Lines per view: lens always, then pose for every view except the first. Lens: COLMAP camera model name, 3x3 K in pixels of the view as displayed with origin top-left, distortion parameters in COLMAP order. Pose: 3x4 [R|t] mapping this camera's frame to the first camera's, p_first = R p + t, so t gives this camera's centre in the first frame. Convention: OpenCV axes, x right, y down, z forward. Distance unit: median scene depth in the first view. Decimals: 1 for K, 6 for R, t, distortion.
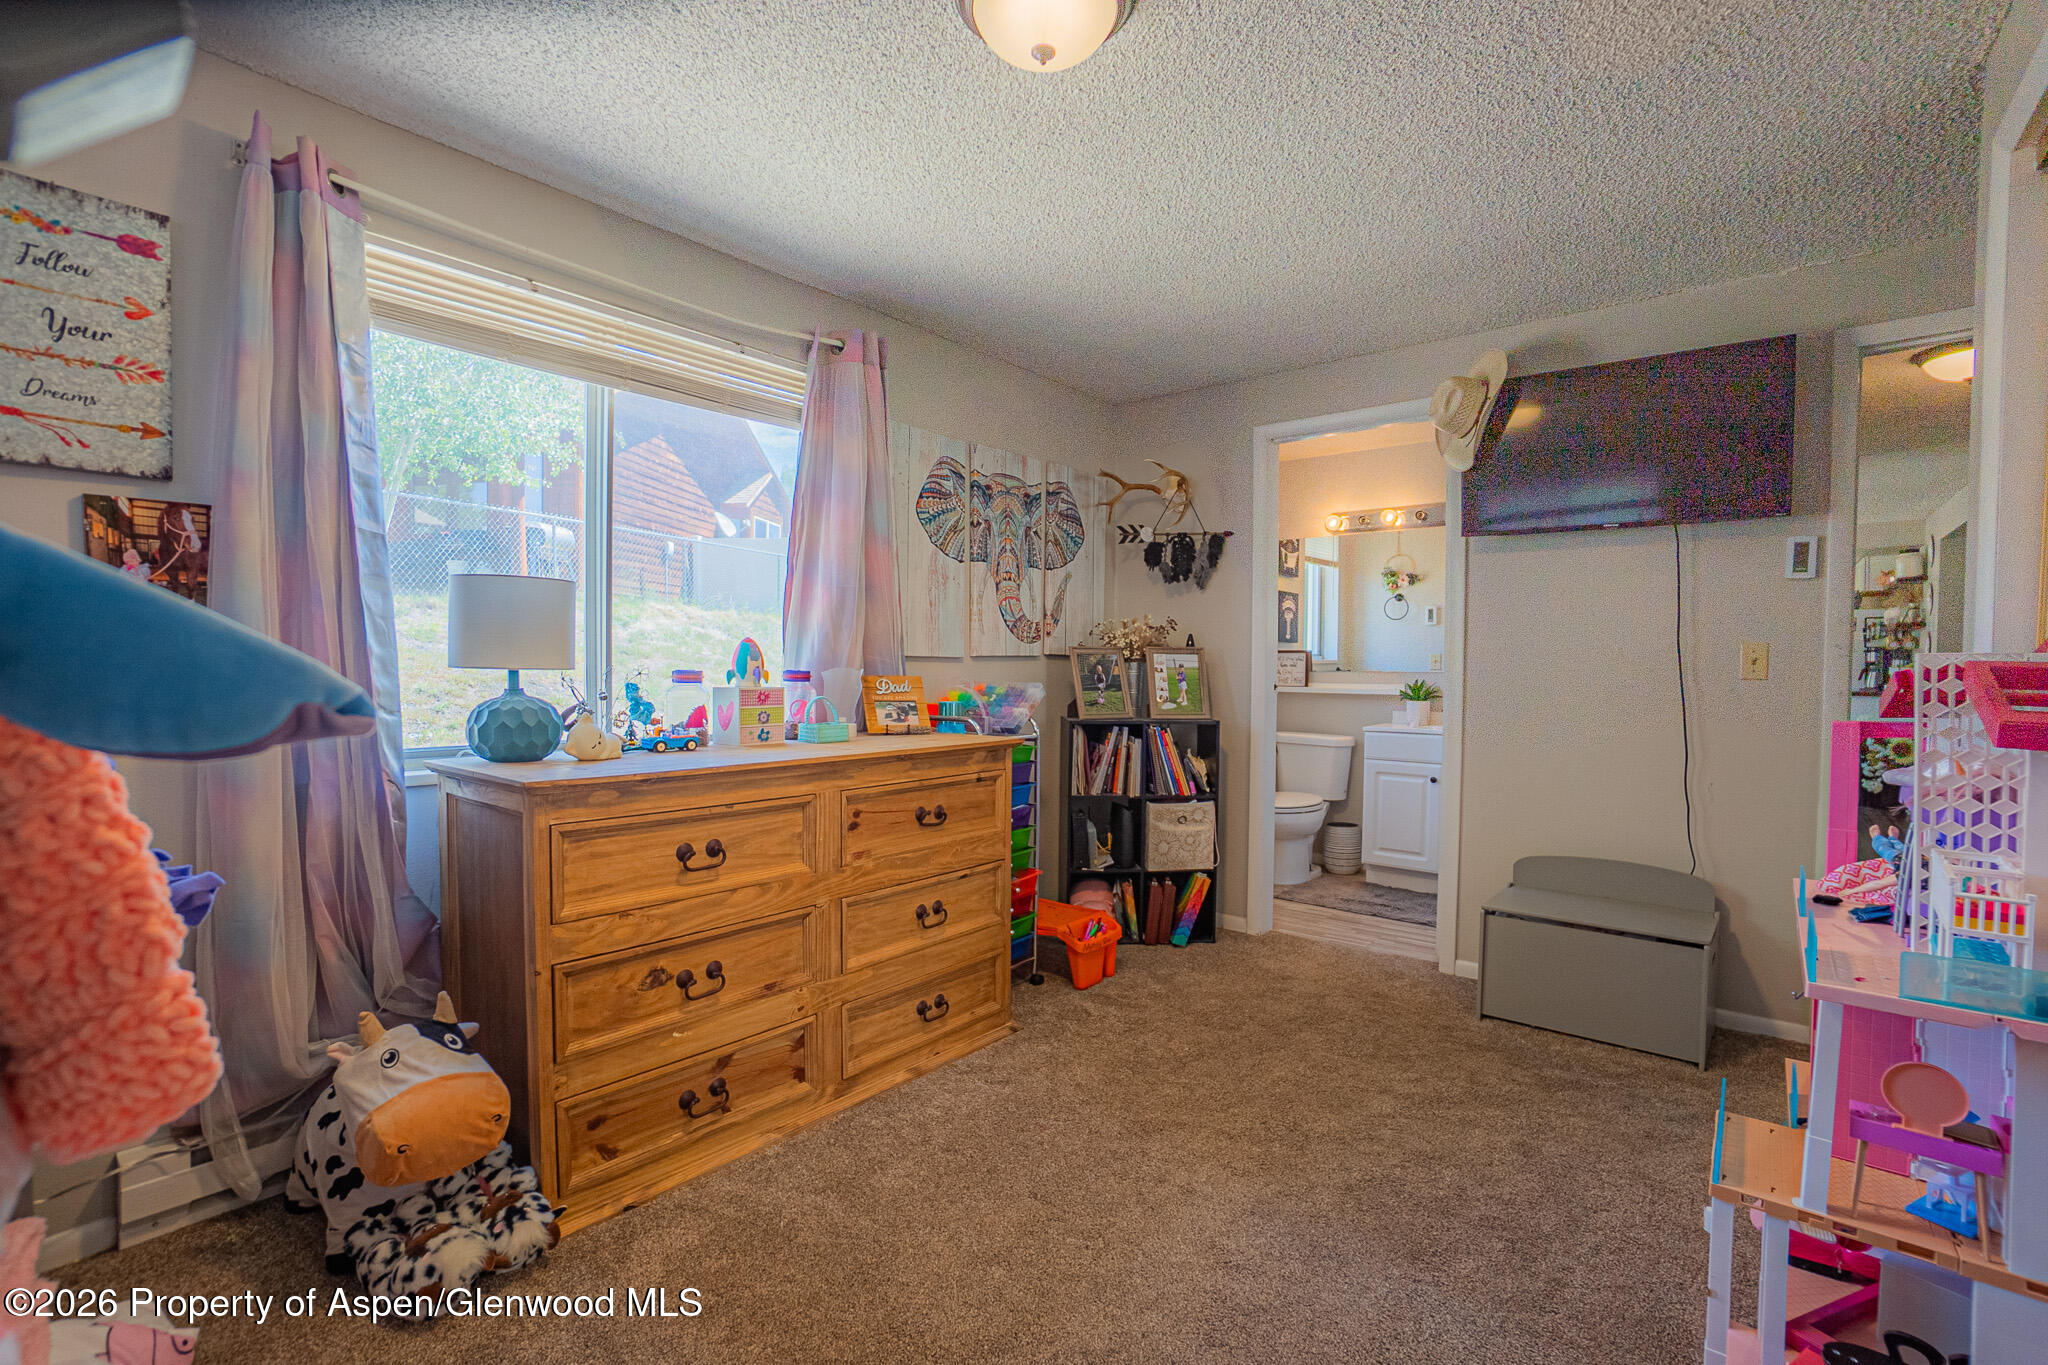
lens RADIAL K [[892.3, 0, 1024.0], [0, 892.3, 682.5], [0, 0, 1]] dist [0.000351, 0.000185]
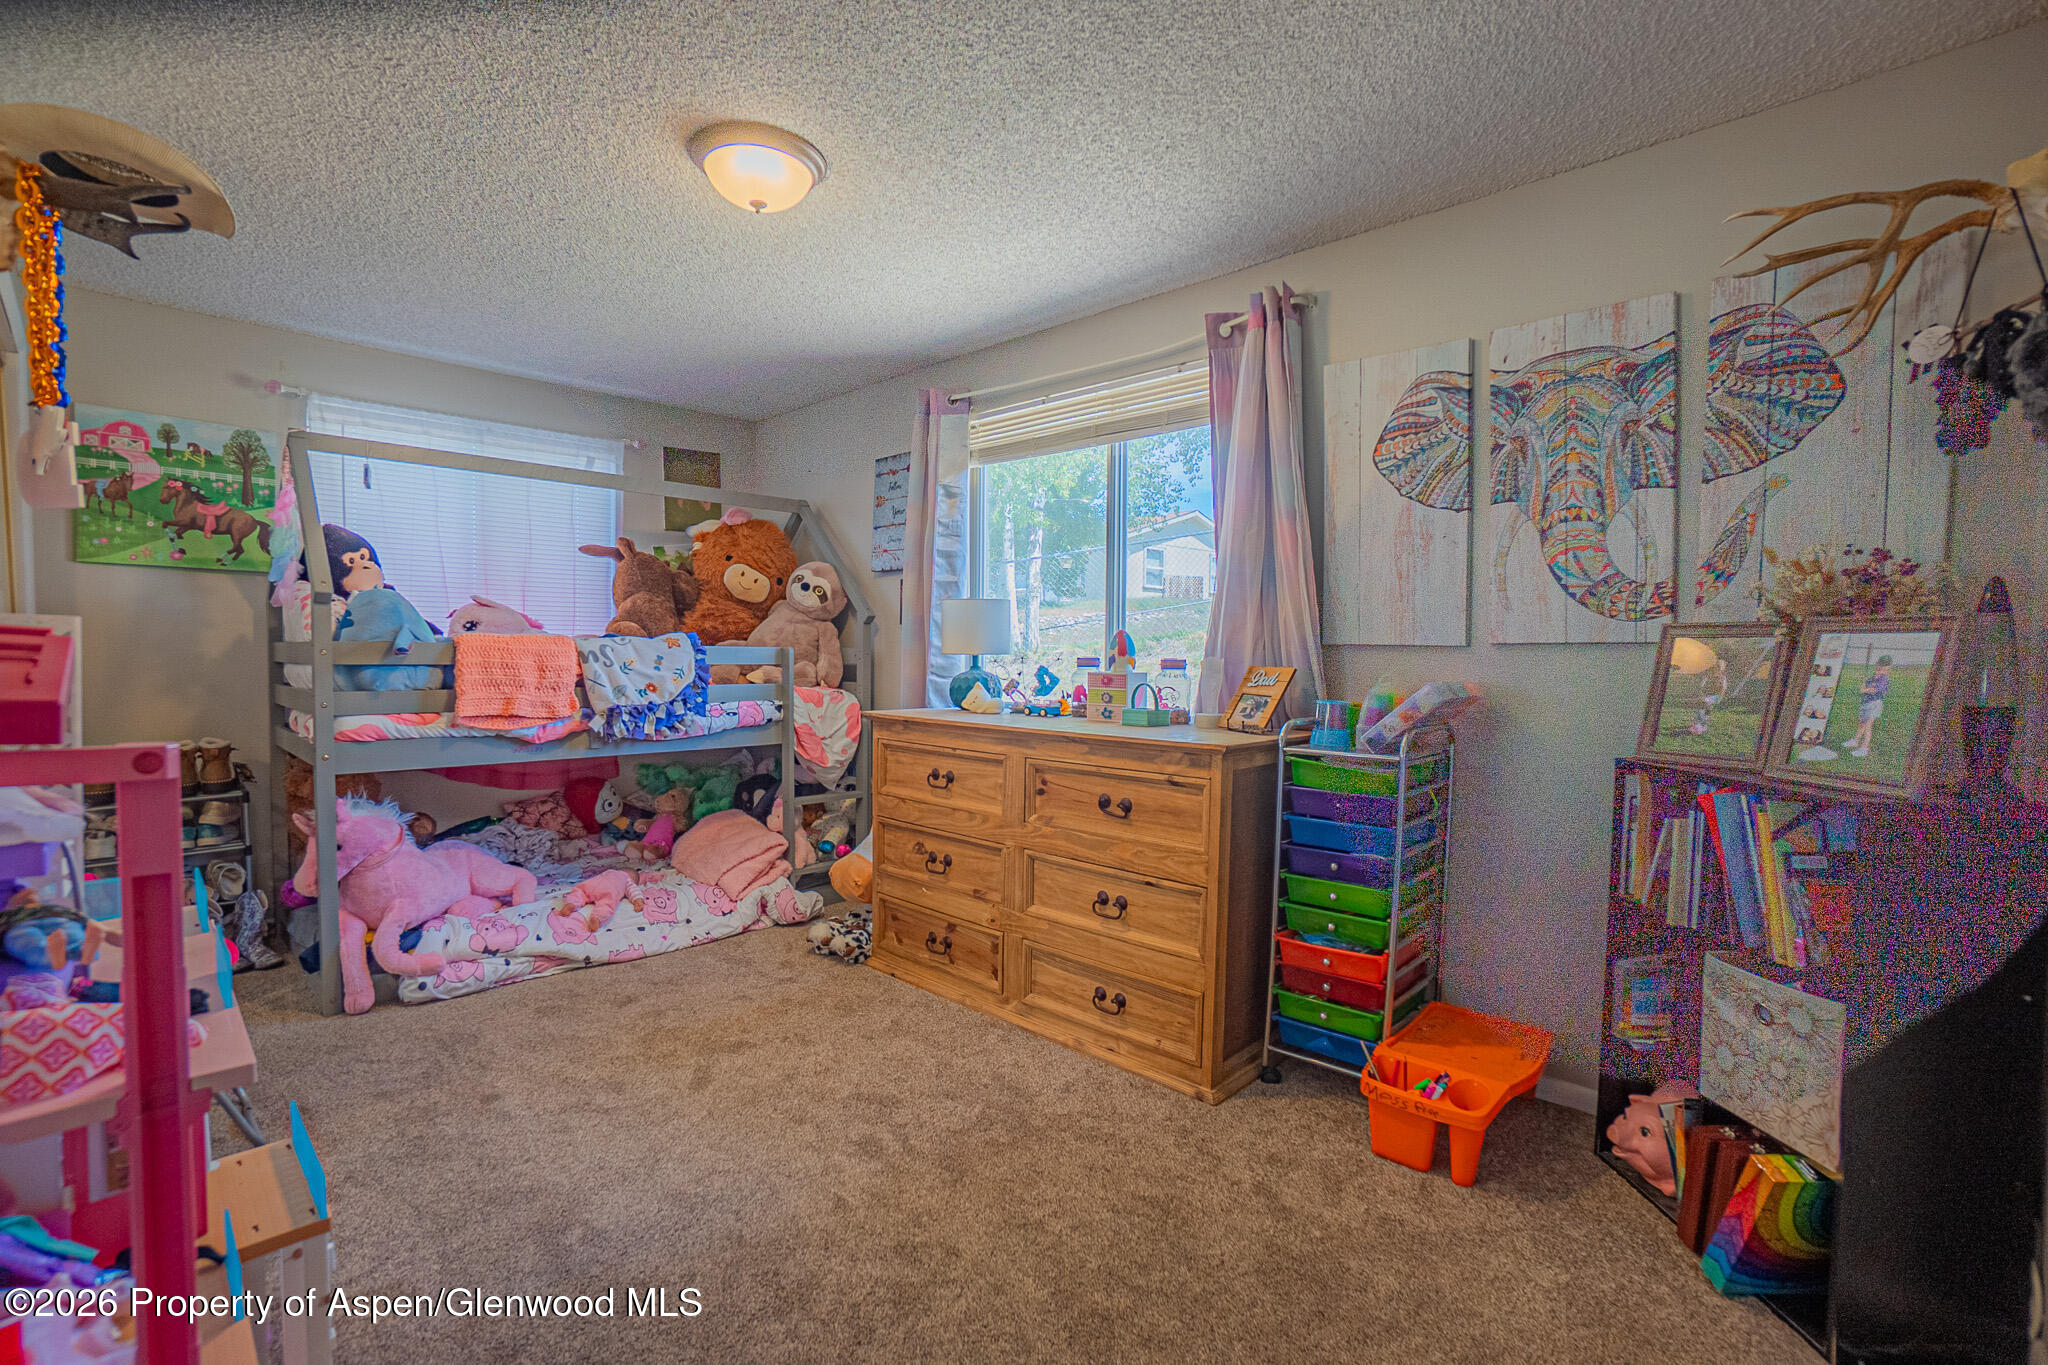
lens RADIAL K [[882.7, 0, 1024.0], [0, 882.7, 682.5], [0, 0, 1]] dist [-0.014628, 0.000096]
pose [[-0.019867, 0.028474, -0.999397, 0.850780], [-0.034062, 0.998995, 0.029140, -0.010539], [0.999222, 0.034621, -0.018877, 0.902133]]
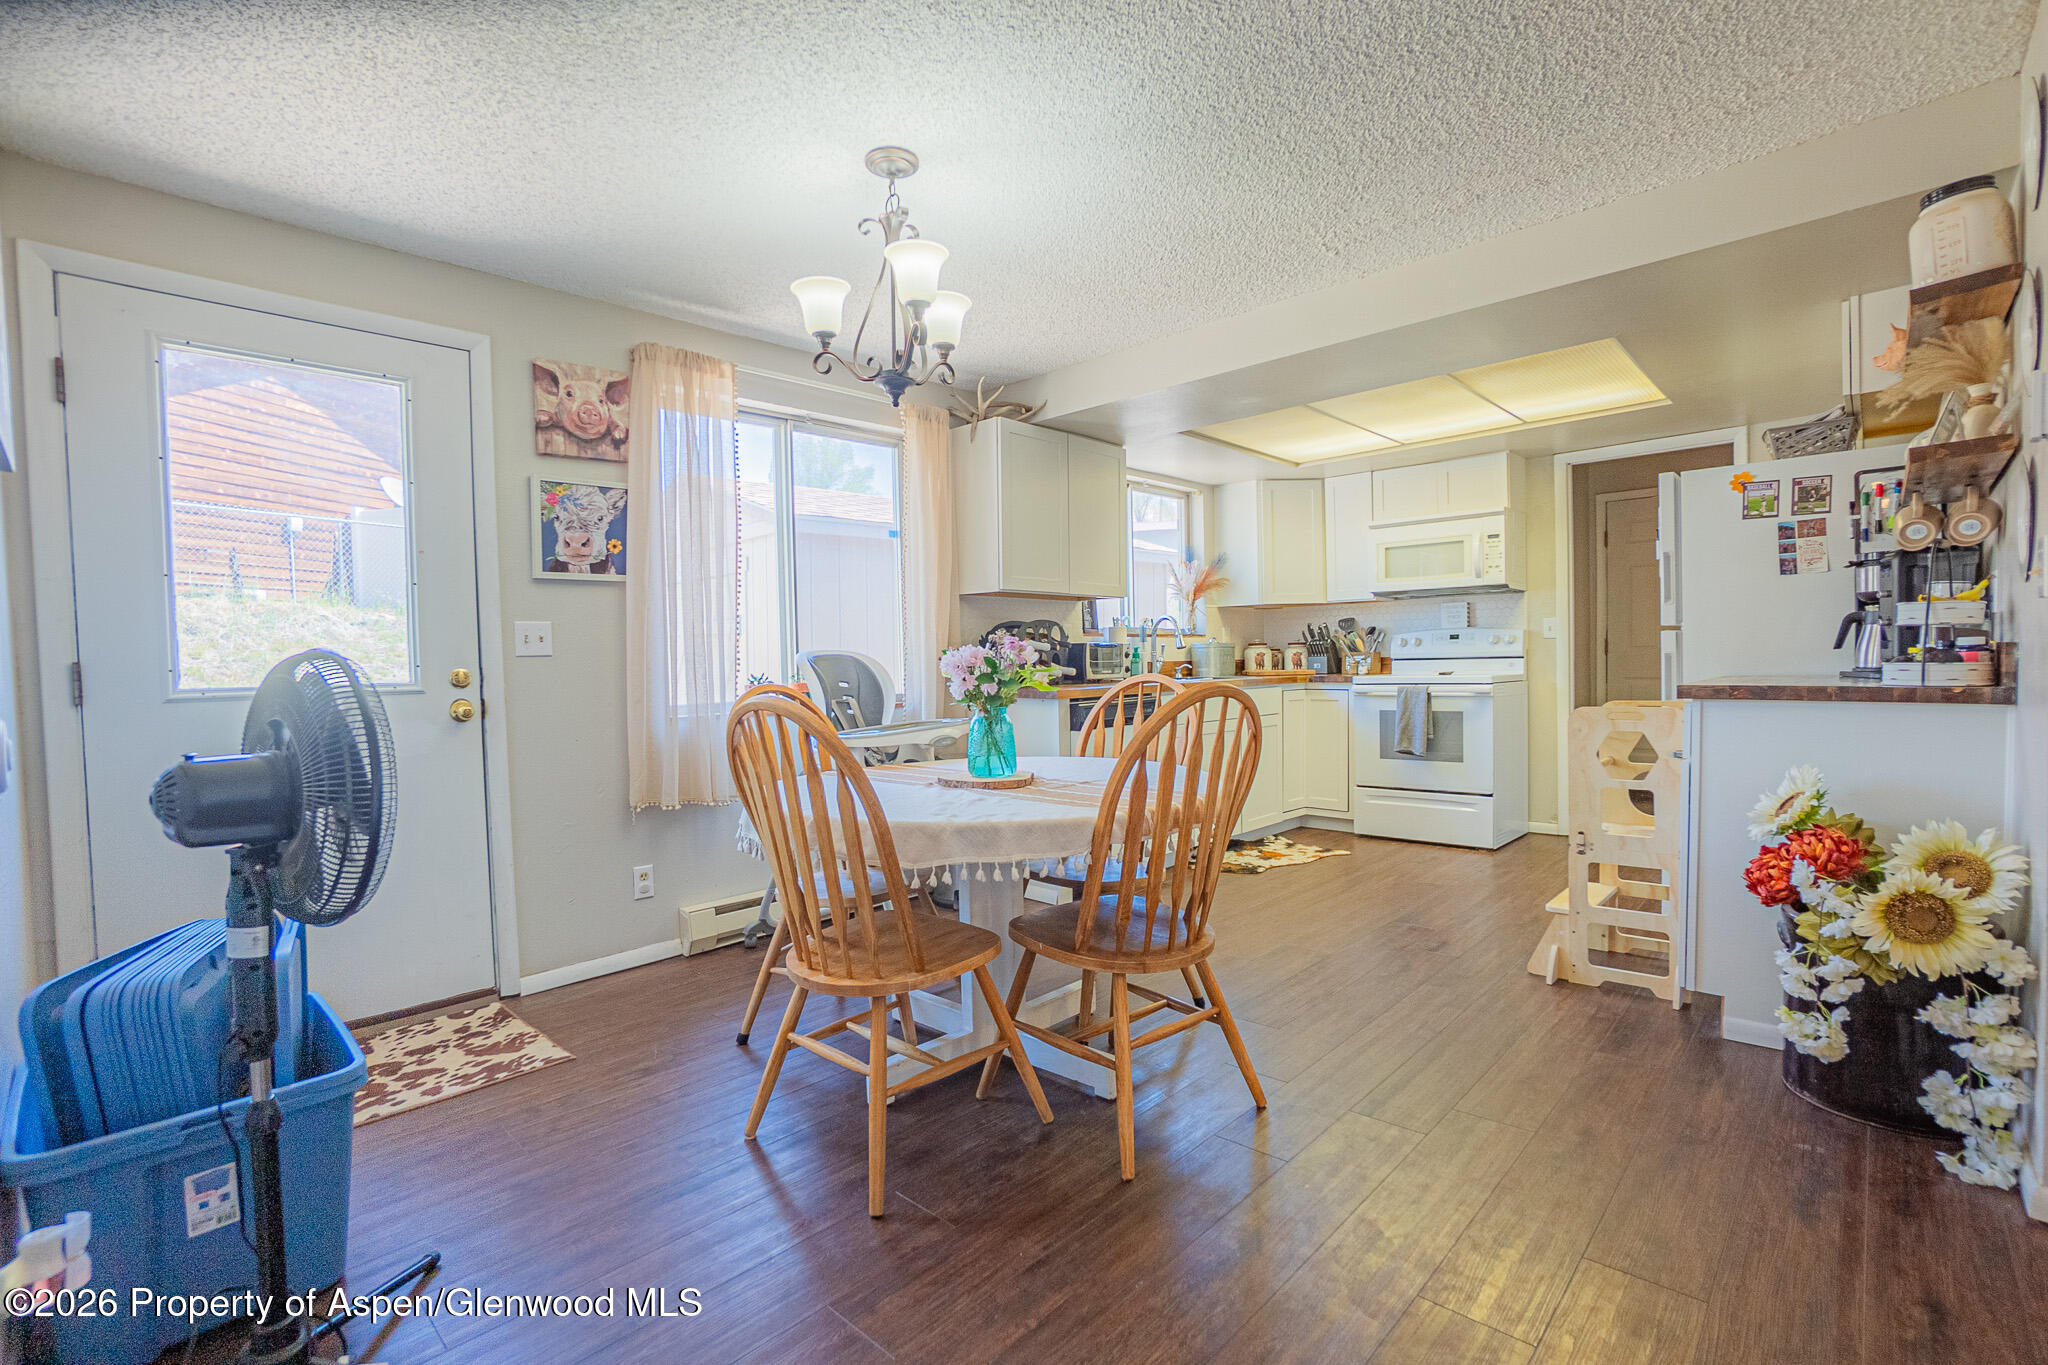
lens RADIAL K [[882.7, 0, 1024.0], [0, 882.7, 682.5], [0, 0, 1]] dist [-0.014628, 0.000096]
pose [[0.996330, -0.027494, -0.081062, 0.323454], [0.028393, 0.999547, 0.009960, -0.000623], [0.080752, -0.012225, 0.996659, 0.317301]]
